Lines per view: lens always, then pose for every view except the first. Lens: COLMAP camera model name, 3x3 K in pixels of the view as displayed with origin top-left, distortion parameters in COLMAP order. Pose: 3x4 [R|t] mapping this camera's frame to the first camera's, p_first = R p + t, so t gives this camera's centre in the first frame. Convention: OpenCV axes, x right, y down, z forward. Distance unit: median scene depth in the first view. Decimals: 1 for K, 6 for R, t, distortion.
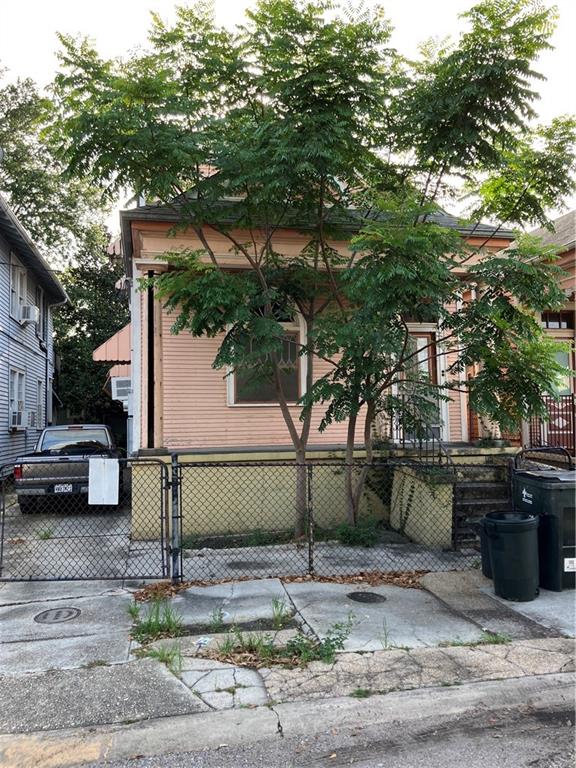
lens RADIAL K [[634.5, 0, 287.3], [0, 634.5, 376.6], [0, 0, 1]] dist [0.048064, -0.009004]
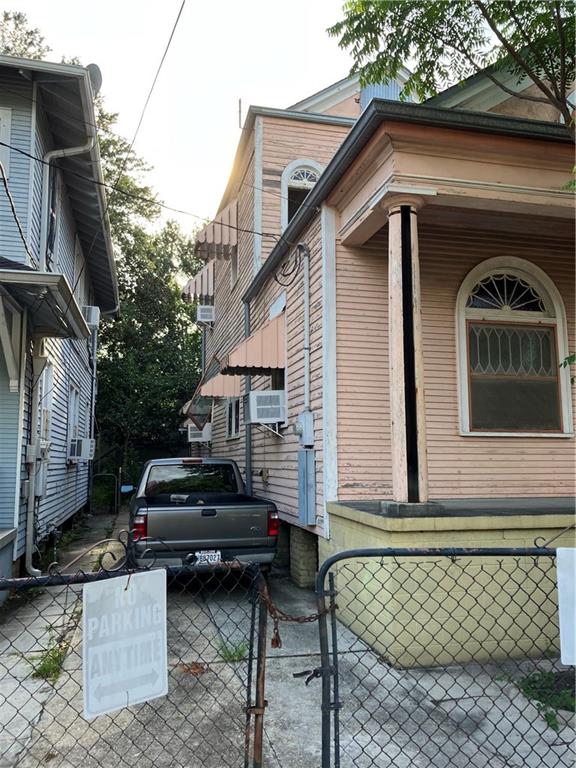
lens RADIAL K [[634.5, 0, 287.3], [0, 634.5, 376.6], [0, 0, 1]] dist [0.048064, -0.009004]
pose [[0.999561, 0.022310, 0.019483, -0.286099], [-0.021186, 0.998200, -0.056109, 0.027194], [-0.020699, 0.055672, 0.998235, 0.346695]]
